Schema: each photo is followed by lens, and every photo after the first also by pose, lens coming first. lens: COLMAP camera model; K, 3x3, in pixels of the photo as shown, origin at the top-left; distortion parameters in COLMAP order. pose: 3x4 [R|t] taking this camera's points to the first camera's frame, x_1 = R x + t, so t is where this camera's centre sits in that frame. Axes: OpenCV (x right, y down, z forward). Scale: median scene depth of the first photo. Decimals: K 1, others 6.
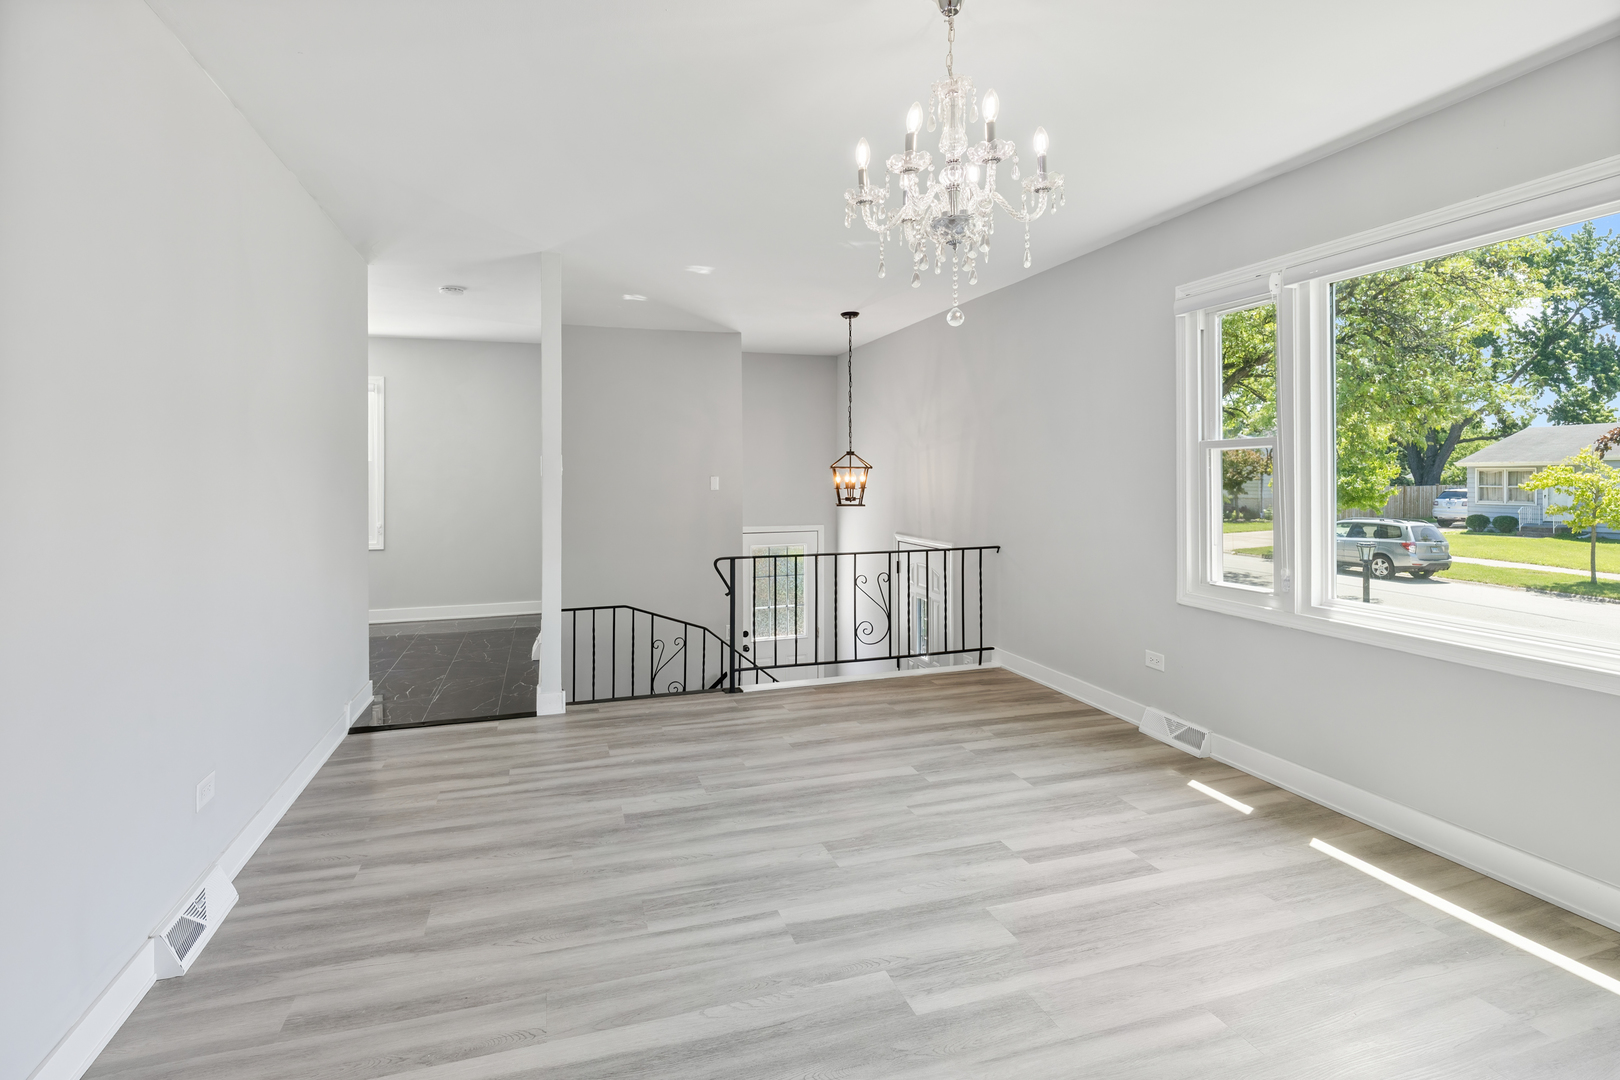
lens RADIAL K [[808.6, 0, 801.9], [0, 808.6, 474.0], [0, 0, 1]] dist [0.003028, -0.003793]
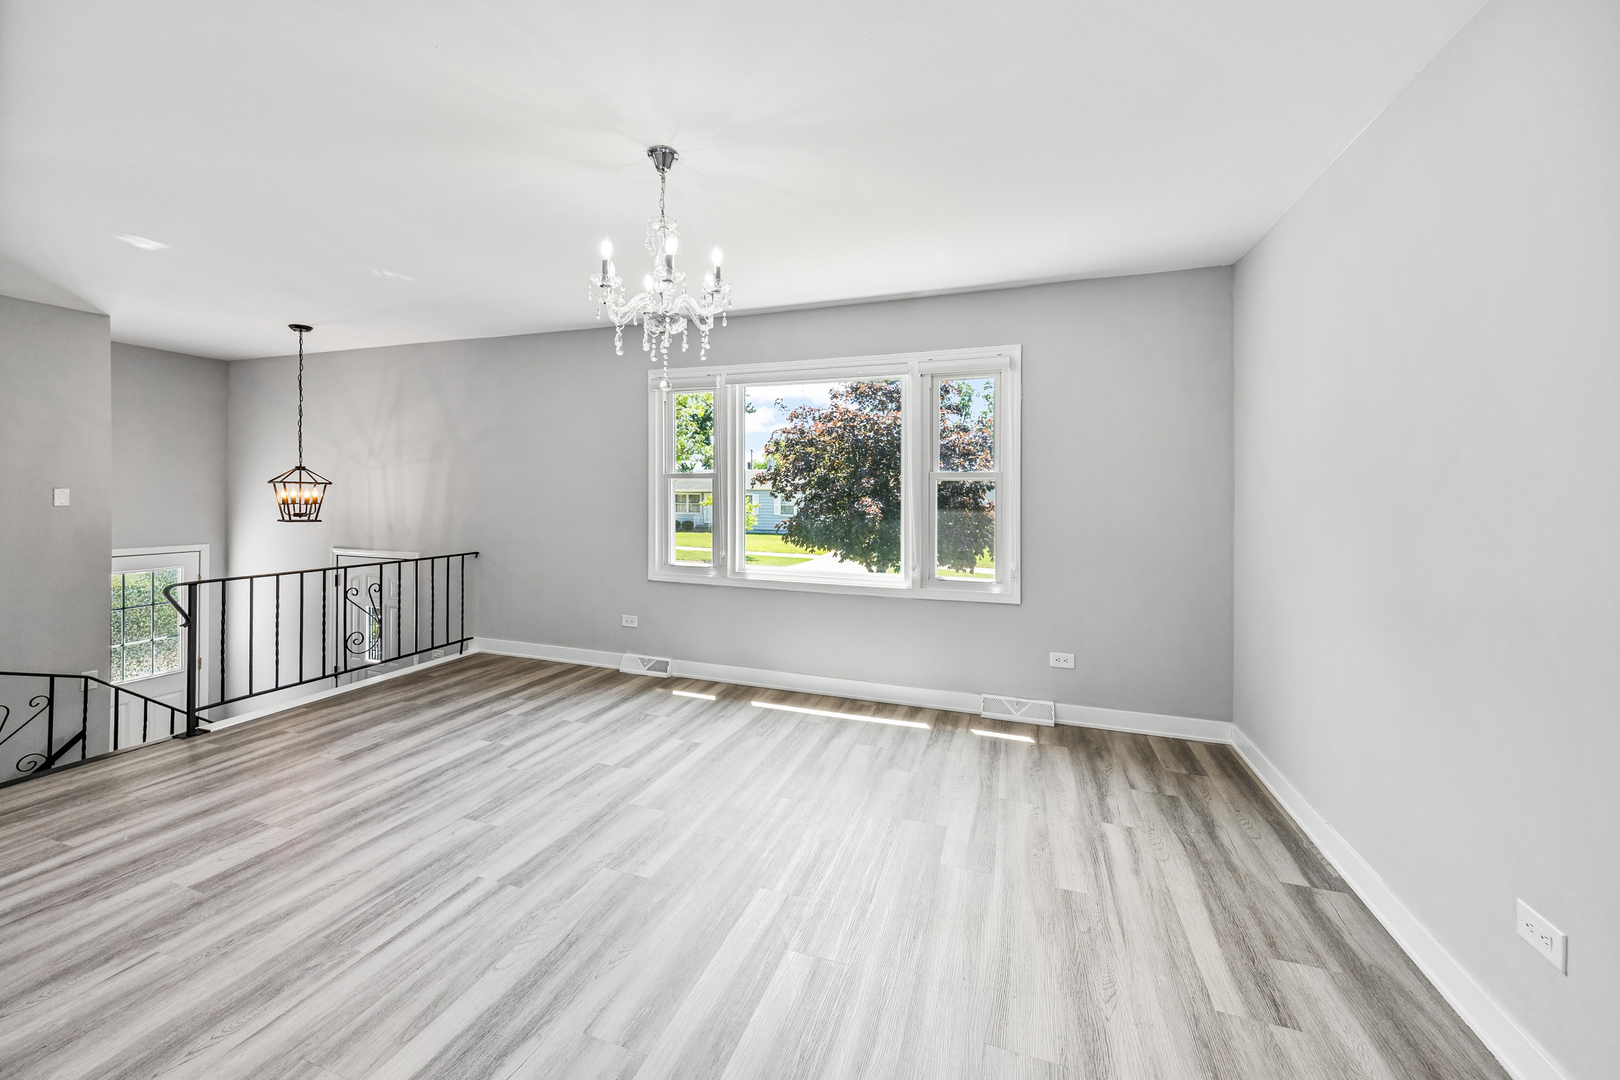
lens RADIAL K [[623.0, 0, 817.2], [0, 623.0, 489.6], [0, 0, 1]] dist [-0.004150, -0.000011]
pose [[0.583755, 0.019235, 0.811702, -0.345800], [-0.013740, 0.999810, -0.013811, 0.003907], [-0.811814, -0.003091, 0.583909, 0.082275]]
